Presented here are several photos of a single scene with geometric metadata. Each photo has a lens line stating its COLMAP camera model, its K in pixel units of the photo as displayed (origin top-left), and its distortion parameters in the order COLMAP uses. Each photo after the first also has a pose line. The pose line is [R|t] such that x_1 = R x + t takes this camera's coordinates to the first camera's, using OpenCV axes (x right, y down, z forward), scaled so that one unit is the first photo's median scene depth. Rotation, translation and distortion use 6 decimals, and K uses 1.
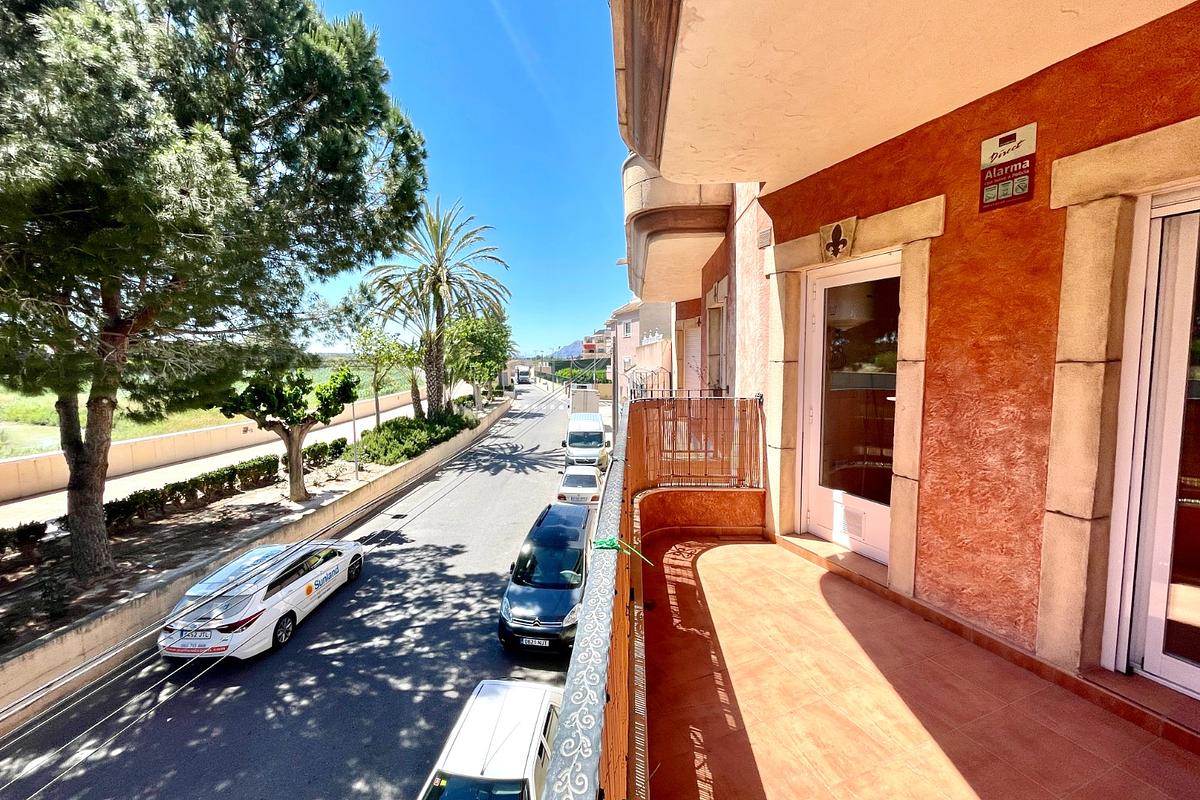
lens RADIAL K [[477.4, 0, 598.5], [0, 477.4, 397.4], [0, 0, 1]] dist [-0.001610, -0.000174]
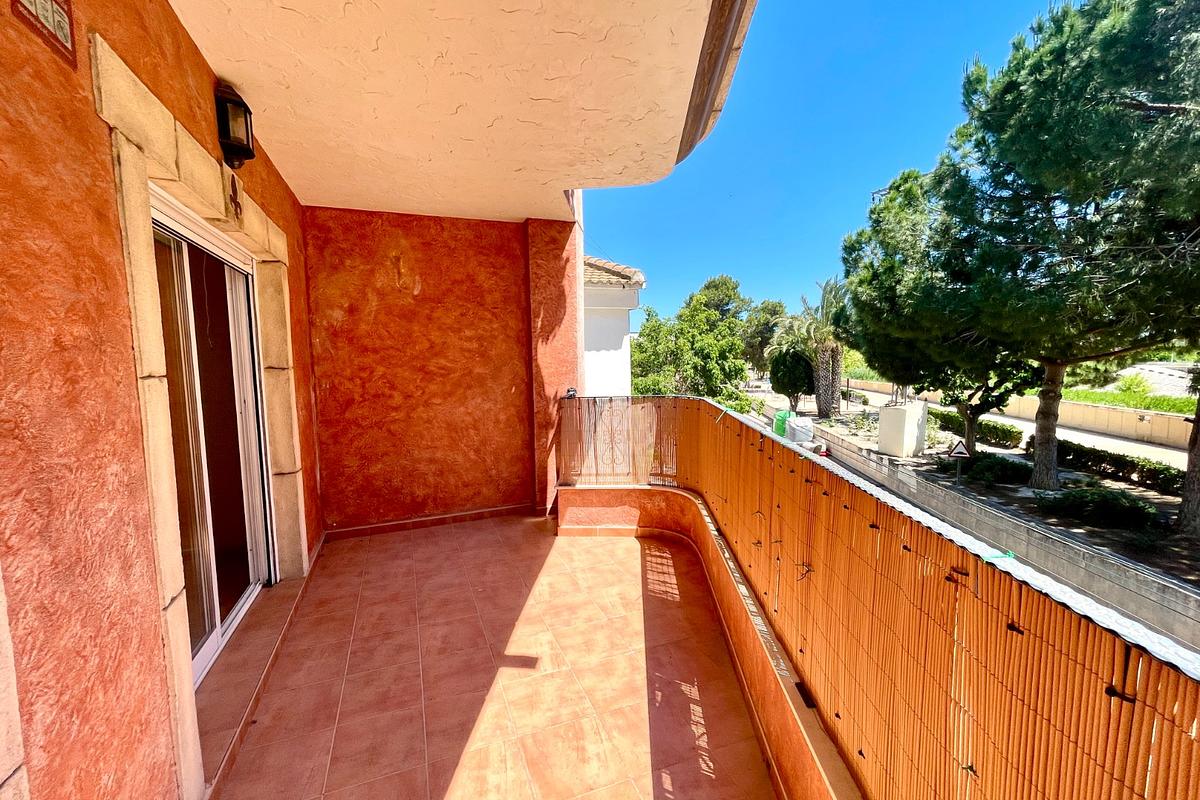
lens RADIAL K [[477.4, 0, 598.5], [0, 477.4, 397.4], [0, 0, 1]] dist [-0.001610, -0.000174]
pose [[-0.999819, 0.019003, 0.000954, 0.401057], [0.018928, 0.988268, 0.151555, -0.147261], [0.001938, 0.151545, -0.988448, 1.810683]]
